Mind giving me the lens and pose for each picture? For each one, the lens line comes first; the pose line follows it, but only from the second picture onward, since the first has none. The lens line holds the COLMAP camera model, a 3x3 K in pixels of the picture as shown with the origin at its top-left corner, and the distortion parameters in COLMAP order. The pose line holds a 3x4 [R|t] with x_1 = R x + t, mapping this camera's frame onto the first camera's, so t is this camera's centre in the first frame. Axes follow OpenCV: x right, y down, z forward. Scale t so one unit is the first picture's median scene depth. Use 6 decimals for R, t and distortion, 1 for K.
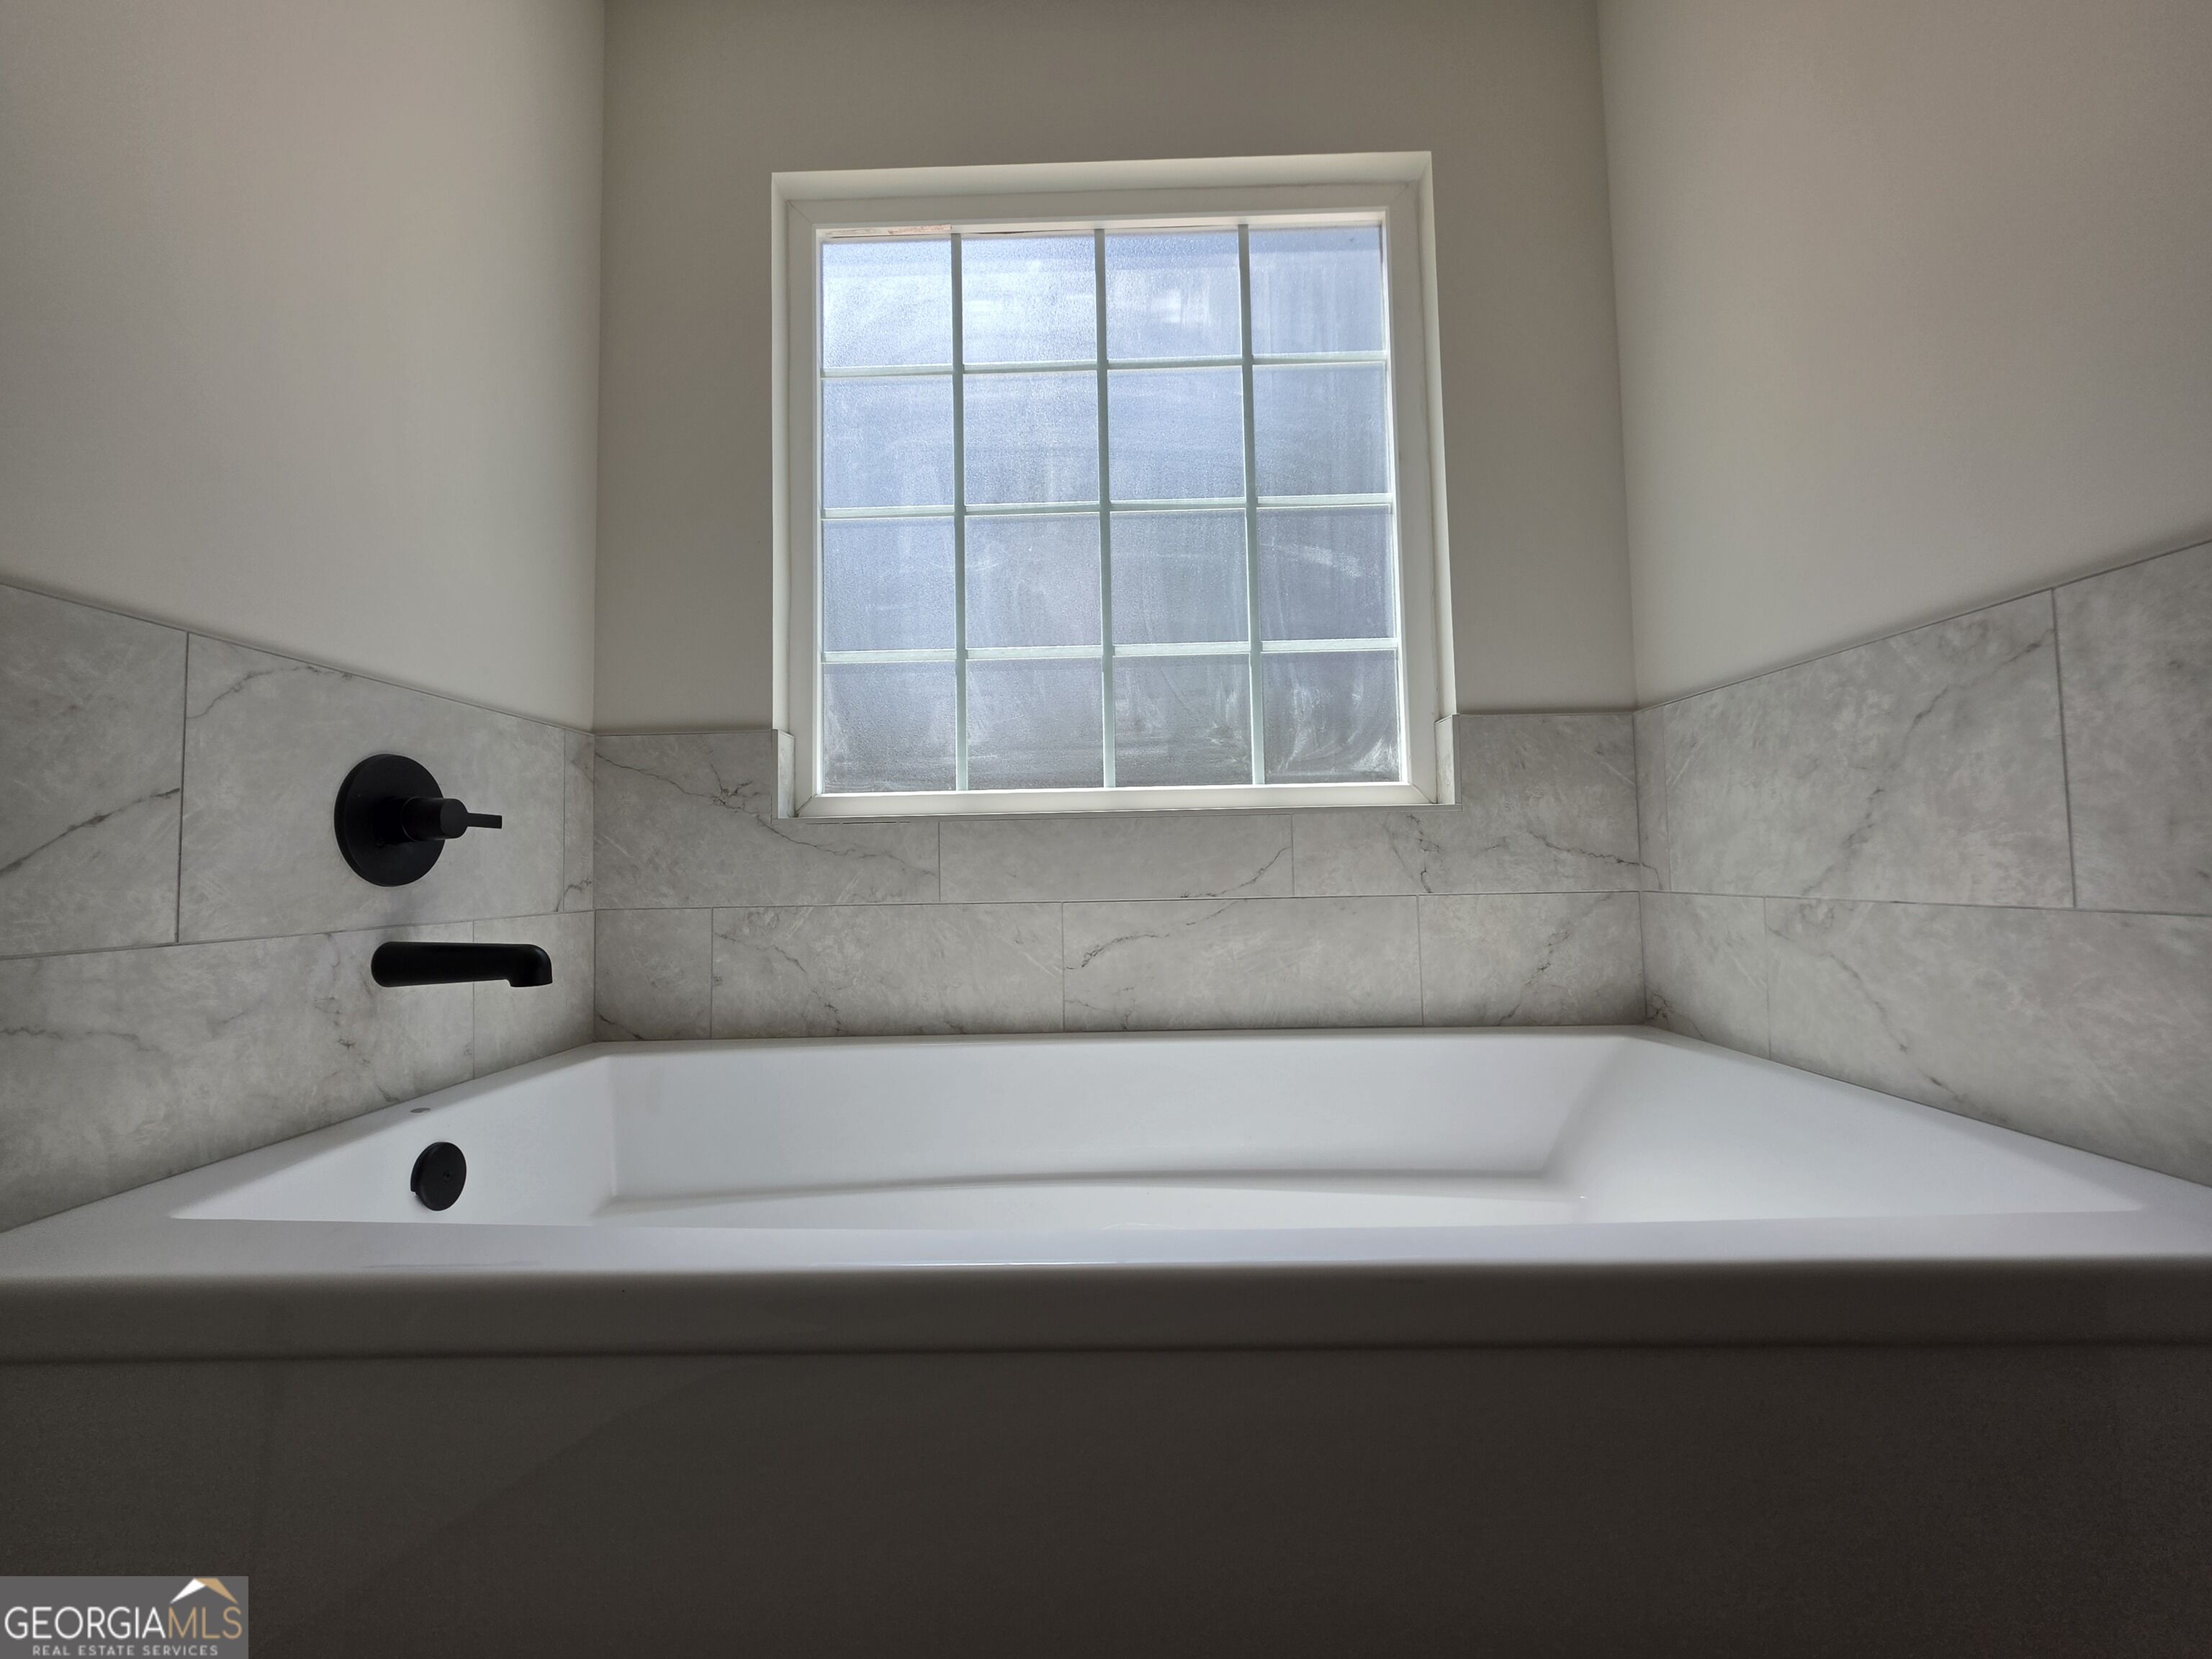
lens RADIAL K [[889.4, 0, 1099.0], [0, 889.4, 839.1], [0, 0, 1]] dist [0.002385, 0.000059]
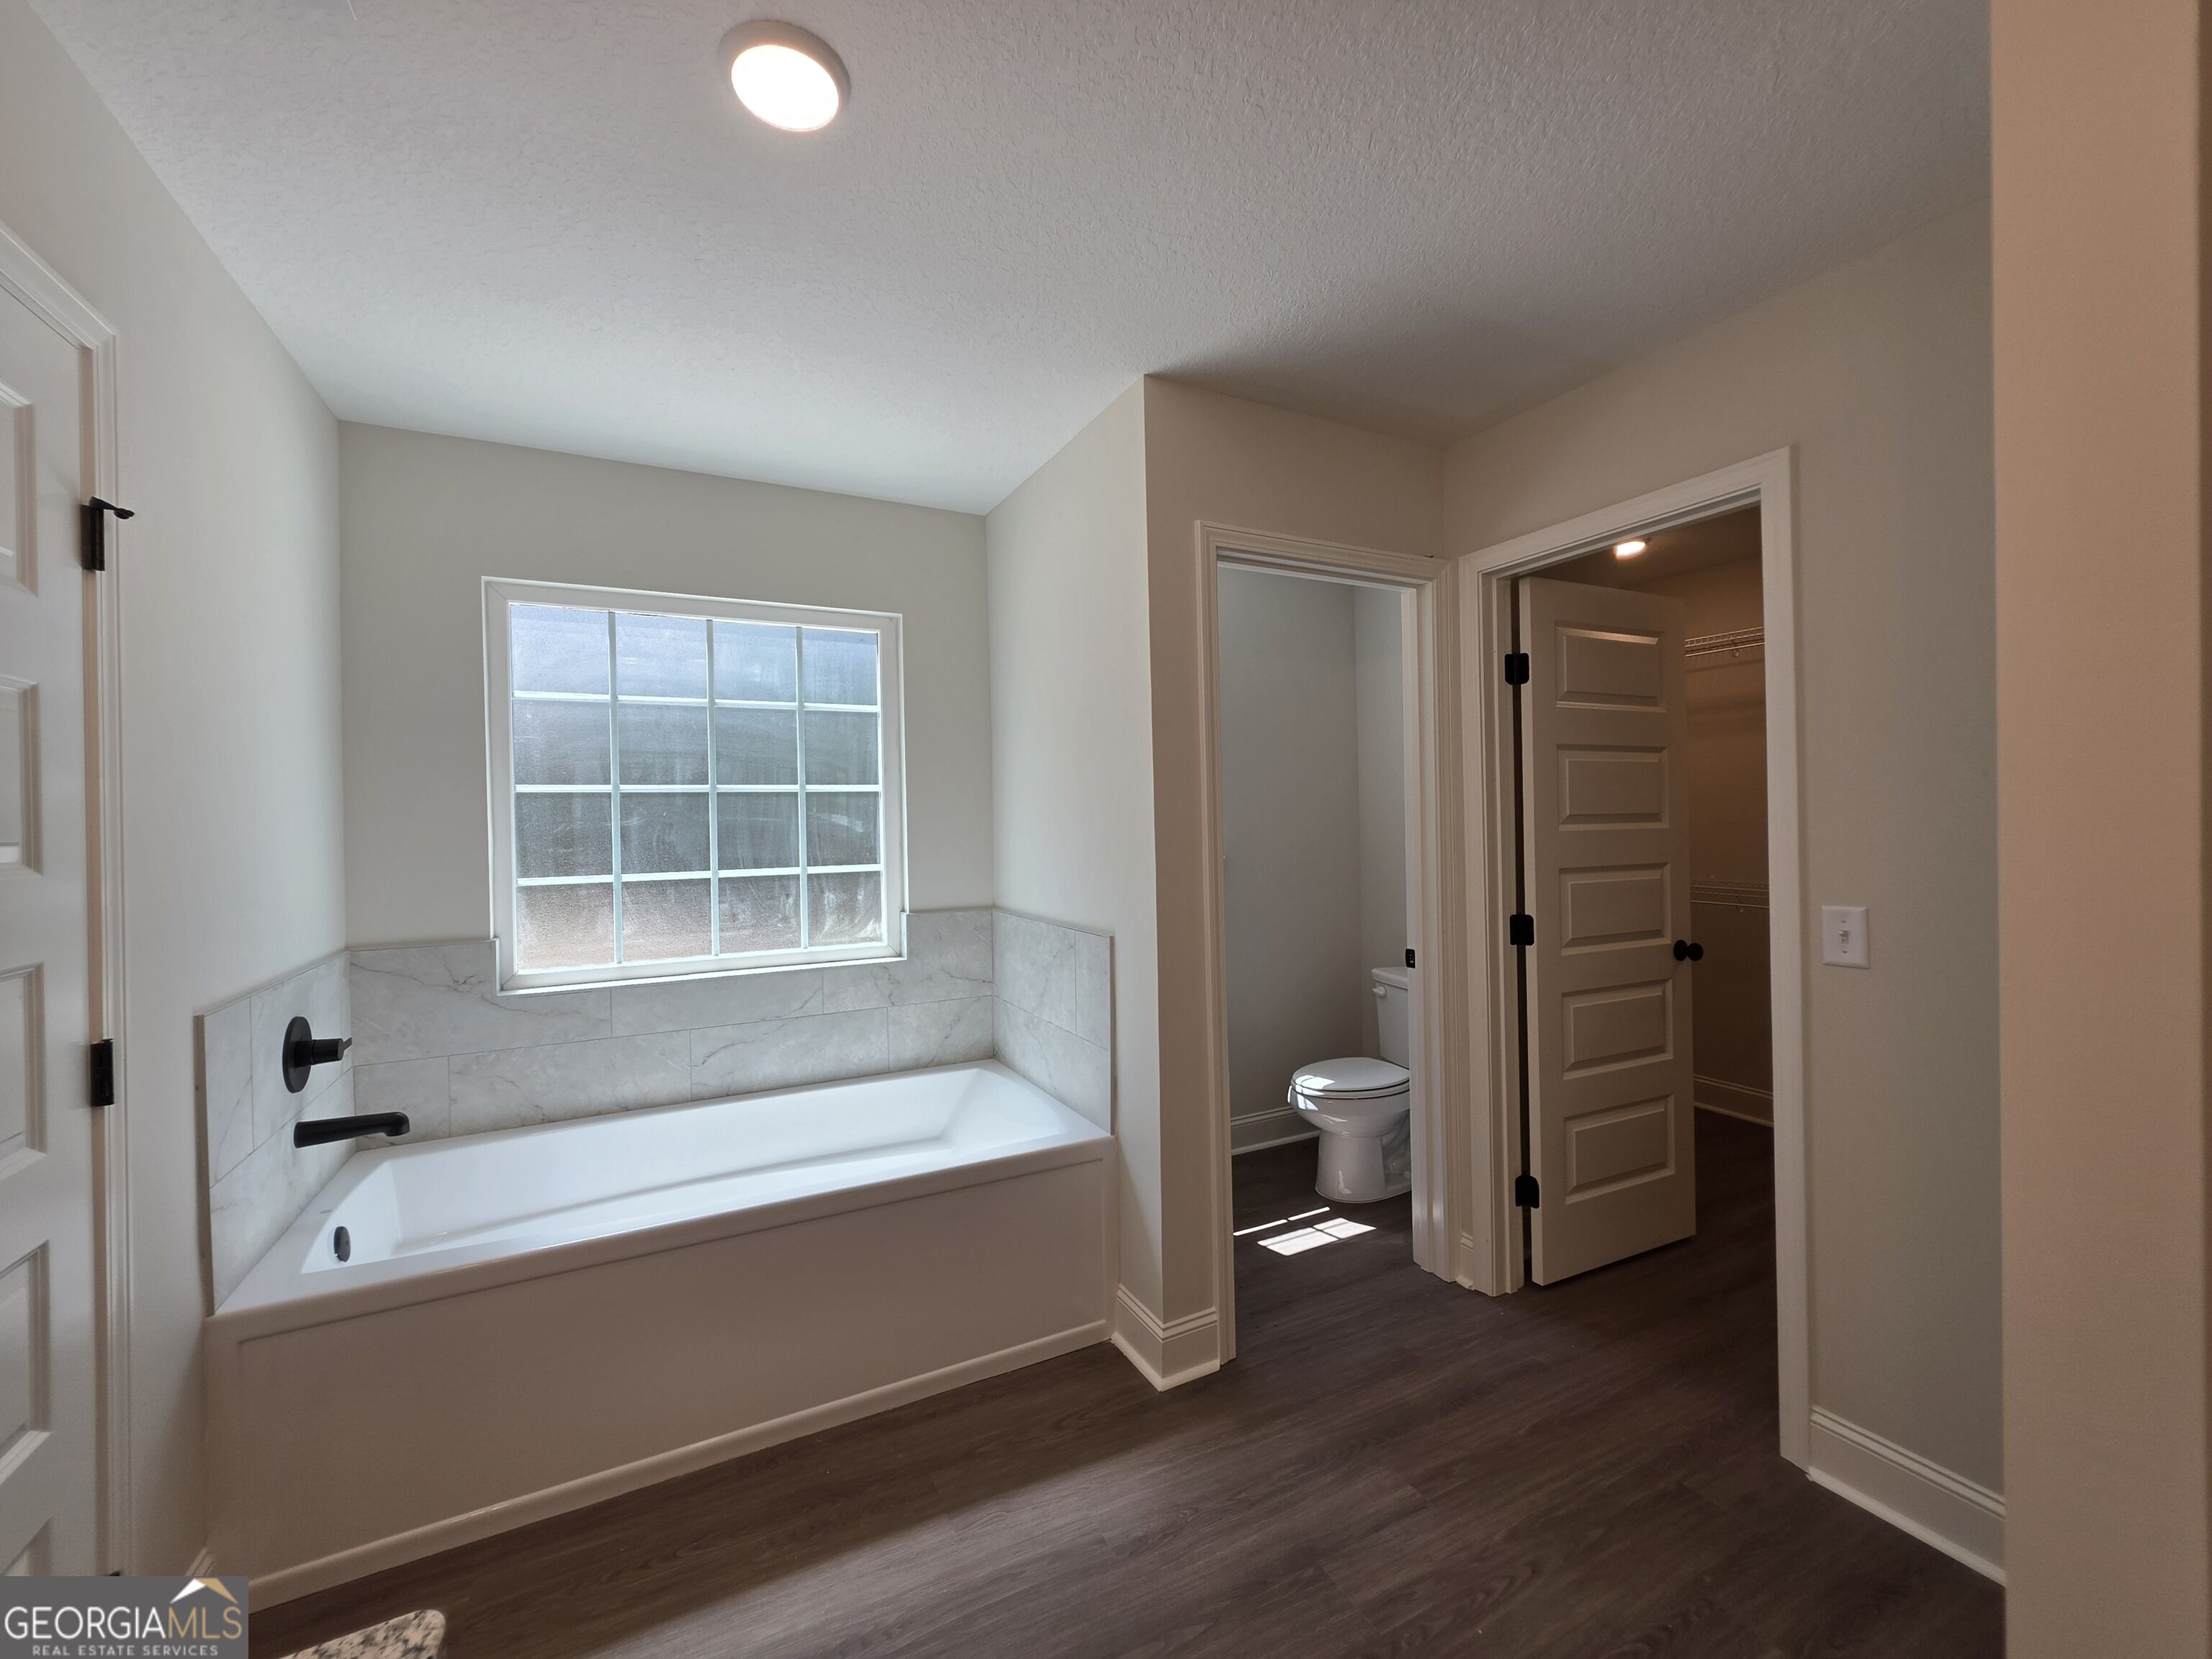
lens RADIAL K [[889.3, 0, 1102.6], [0, 889.3, 824.3], [0, 0, 1]] dist [-0.000846, 0.000065]
pose [[0.879584, 0.001734, 0.475740, -0.162467], [-0.019594, 0.999277, 0.032585, -0.413876], [-0.475339, -0.037982, 0.878982, -0.945521]]
